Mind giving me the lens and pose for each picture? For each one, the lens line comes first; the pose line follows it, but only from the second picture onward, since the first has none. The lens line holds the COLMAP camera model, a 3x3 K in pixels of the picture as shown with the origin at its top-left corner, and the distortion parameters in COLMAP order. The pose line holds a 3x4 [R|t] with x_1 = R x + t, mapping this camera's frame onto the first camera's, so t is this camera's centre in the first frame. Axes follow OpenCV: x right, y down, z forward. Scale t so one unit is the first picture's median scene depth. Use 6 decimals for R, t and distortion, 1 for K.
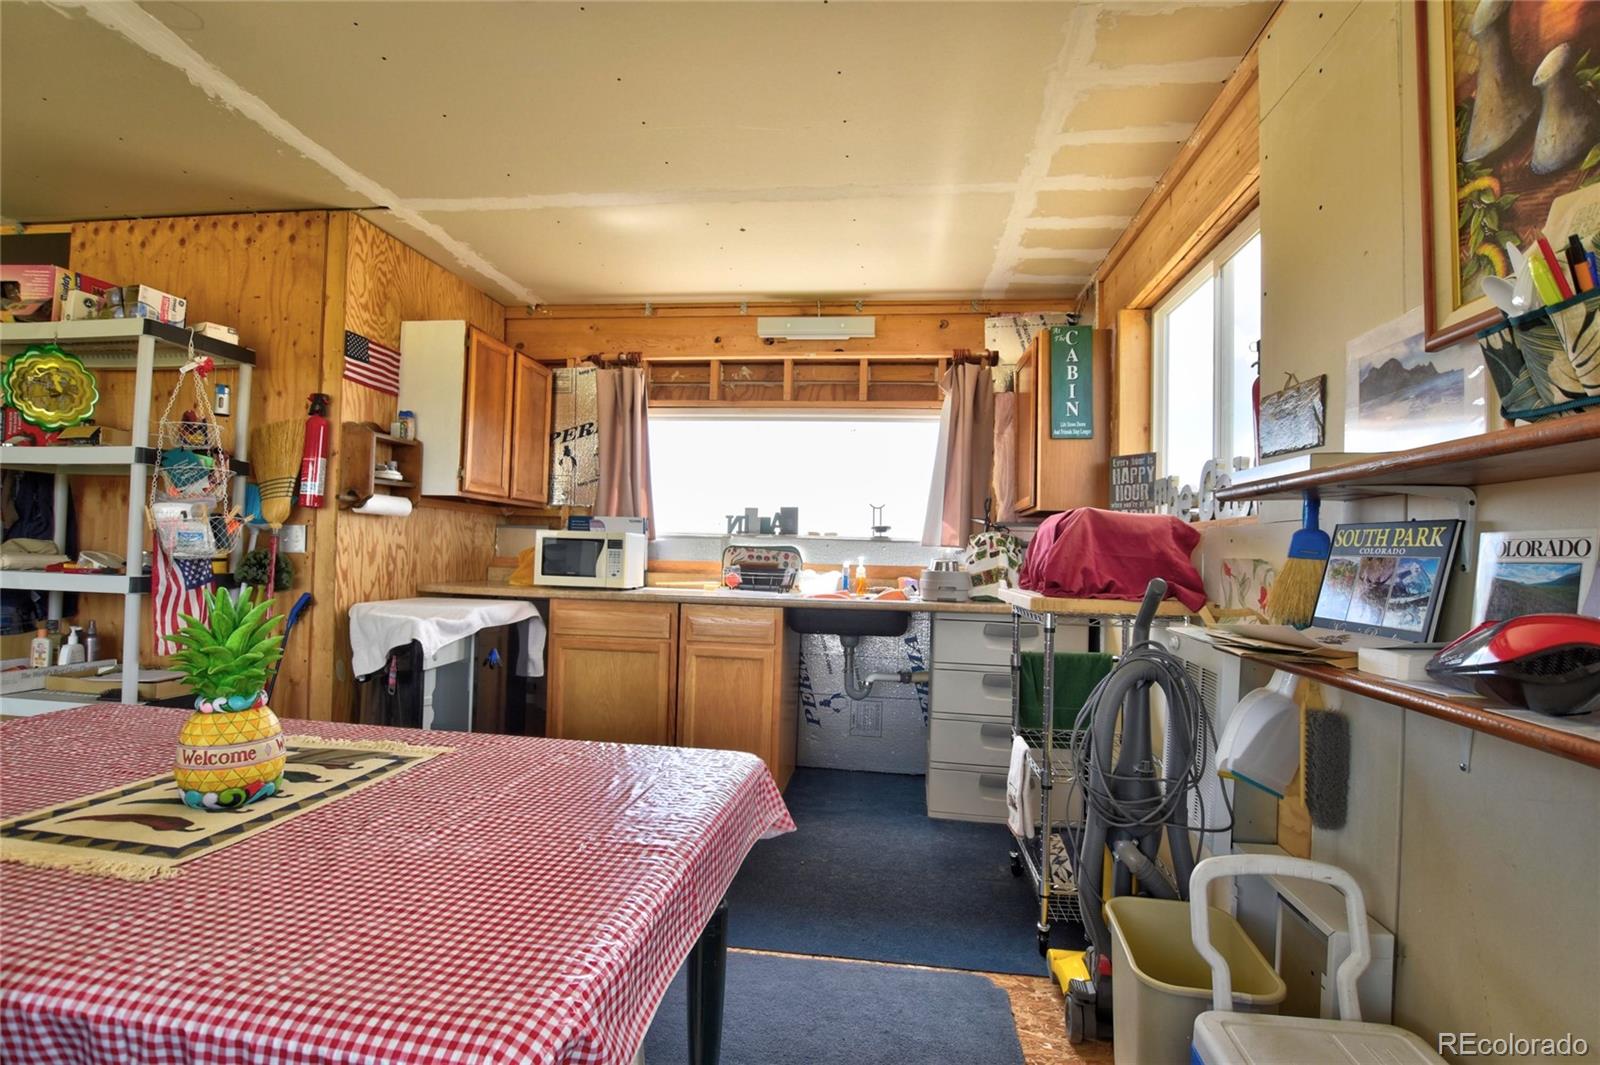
lens RADIAL K [[756.6, 0, 806.0], [0, 756.6, 536.9], [0, 0, 1]] dist [-0.032802, 0.006230]
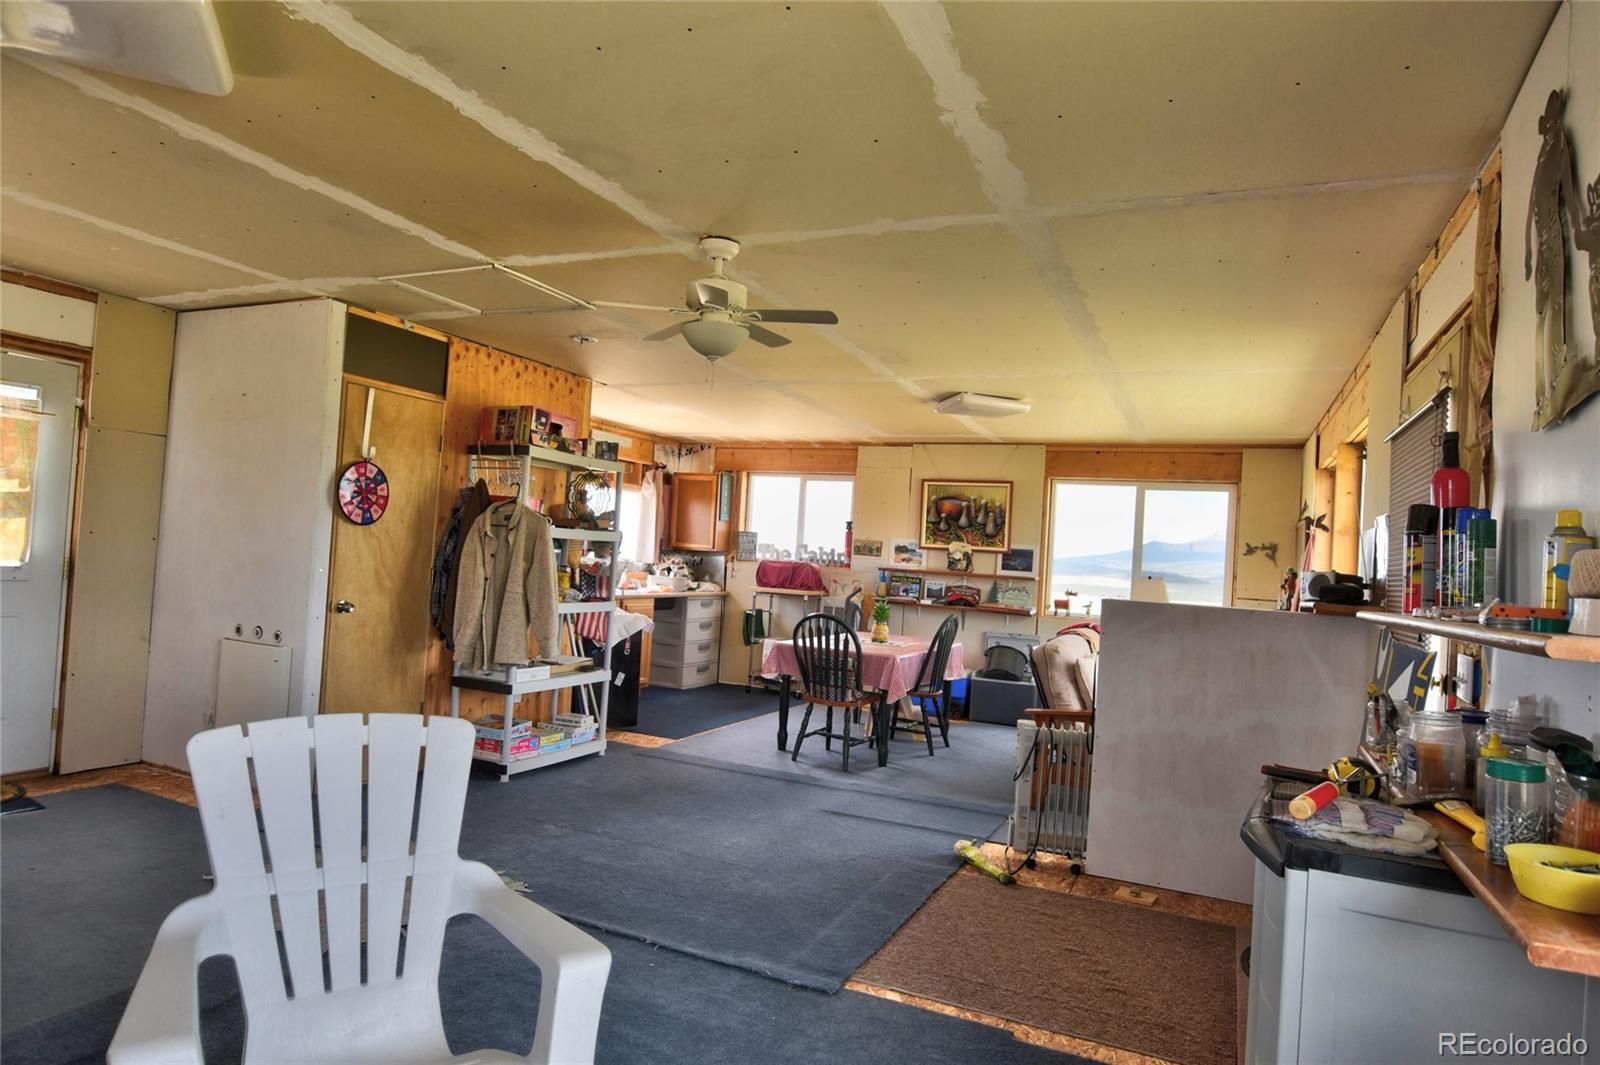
lens RADIAL K [[923.8, 0, 803.7], [0, 923.8, 533.9], [0, 0, 1]] dist [-0.010264, 0.009521]
pose [[0.299181, 0.012231, 0.954118, -2.453085], [-0.073351, 0.997254, 0.010217, -0.144155], [-0.951373, -0.073042, 0.299257, -0.120722]]
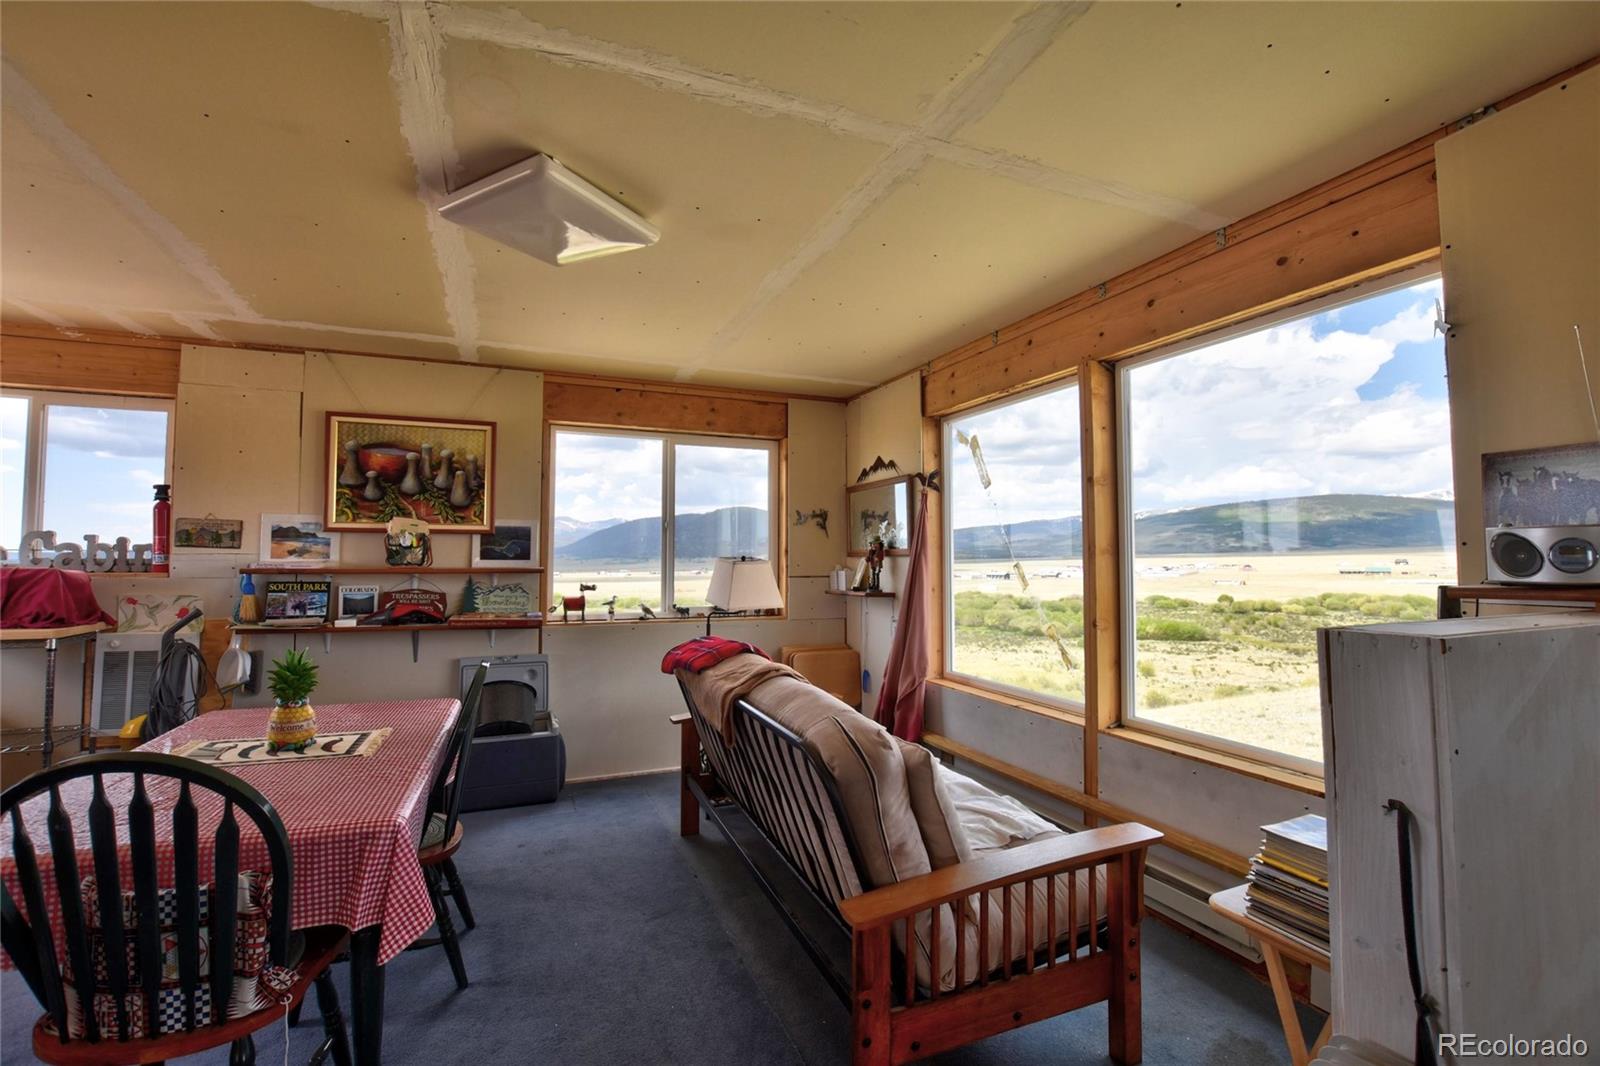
lens RADIAL K [[705.3, 0, 805.5], [0, 705.3, 527.2], [0, 0, 1]] dist [-0.033690, 0.004208]
pose [[-0.501212, 0.007751, 0.865290, -1.152934], [-0.035966, 0.998909, -0.029781, -0.097958], [-0.864577, -0.046048, -0.500387, 0.261665]]
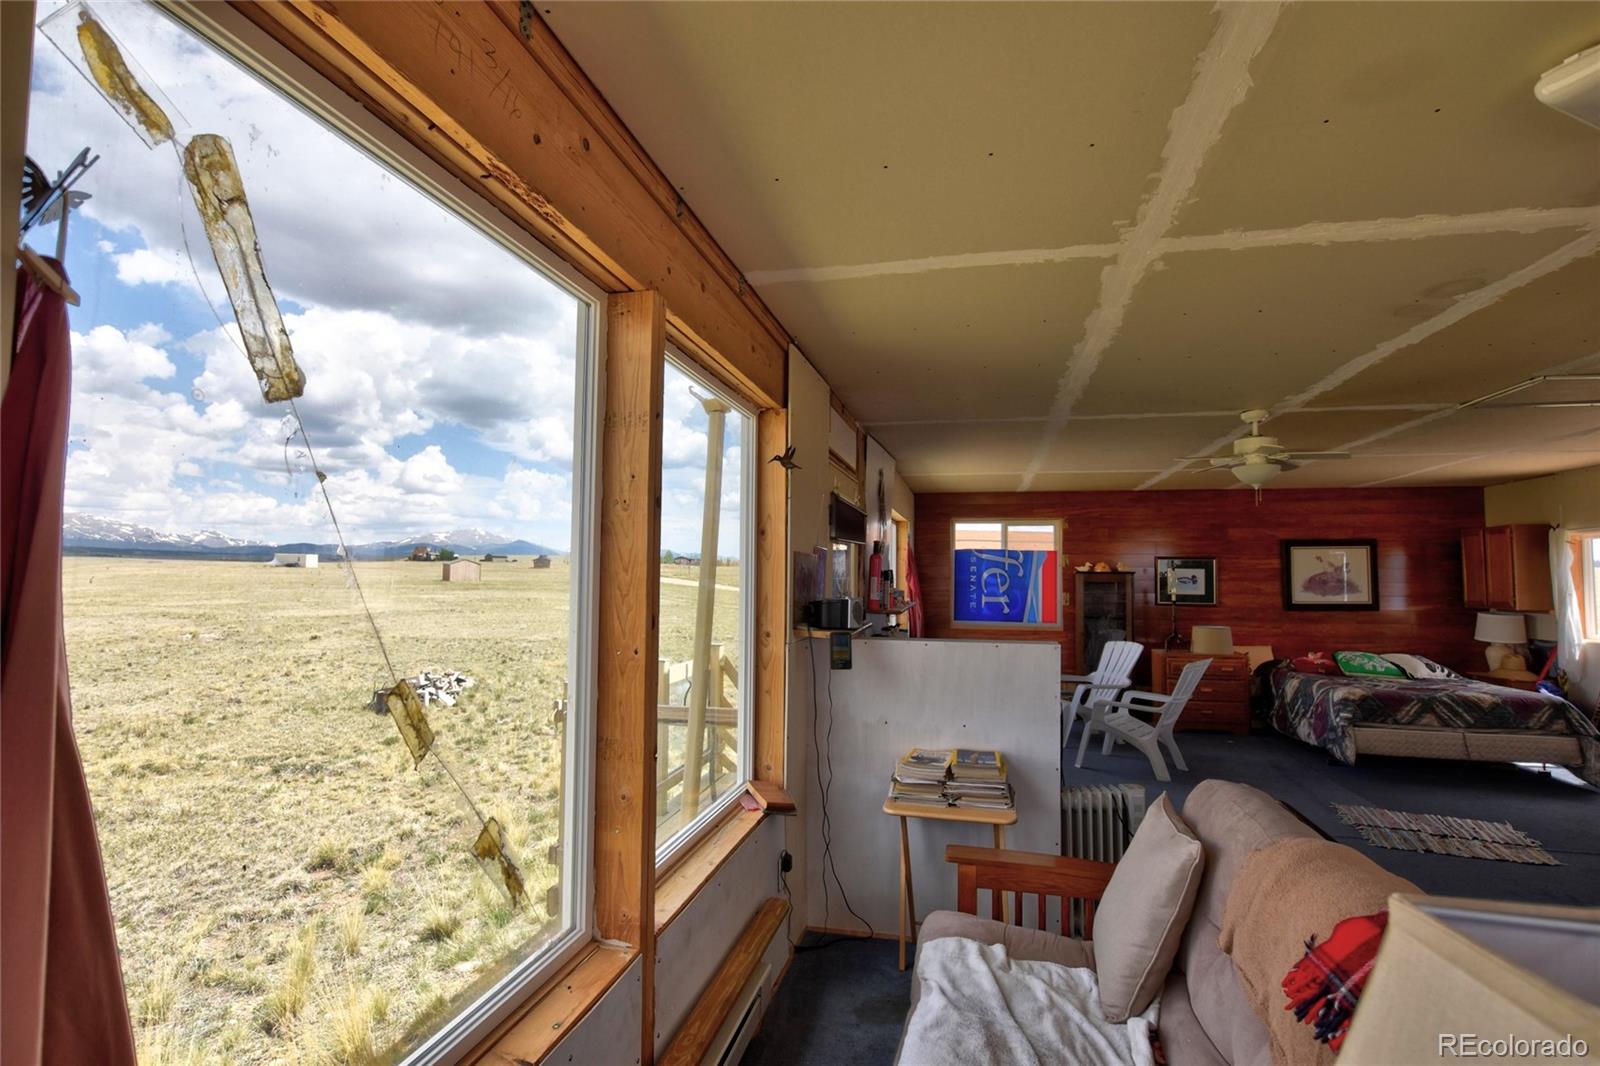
lens RADIAL K [[763.2, 0, 803.5], [0, 763.2, 533.7], [0, 0, 1]] dist [-0.032669, 0.005930]
pose [[-0.102532, -0.088049, -0.990825, 0.060634], [0.010333, 0.995927, -0.089572, -0.126293], [0.994676, -0.019423, -0.101205, -0.376778]]
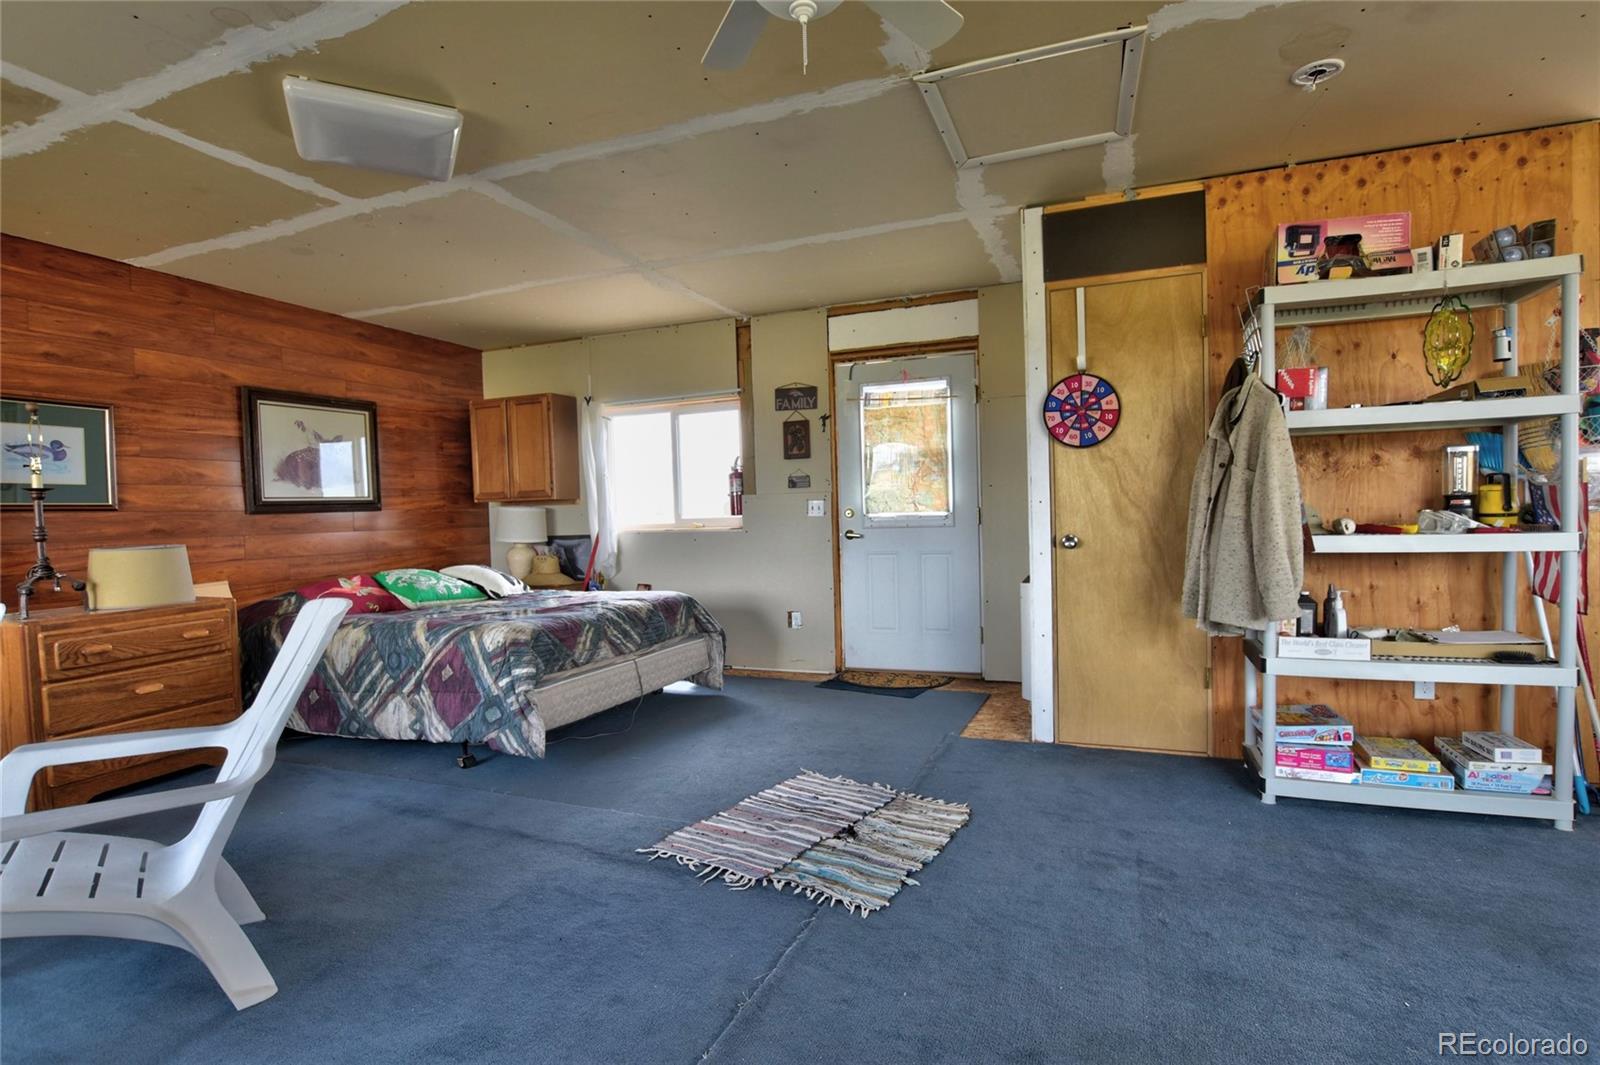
lens RADIAL K [[768.3, 0, 806.8], [0, 768.3, 538.6], [0, 0, 1]] dist [-0.030741, 0.005098]
pose [[0.968233, -0.047509, -0.245494, -1.328870], [0.061812, 0.996790, 0.050886, -0.039124], [0.242289, -0.064444, 0.968062, -0.134780]]
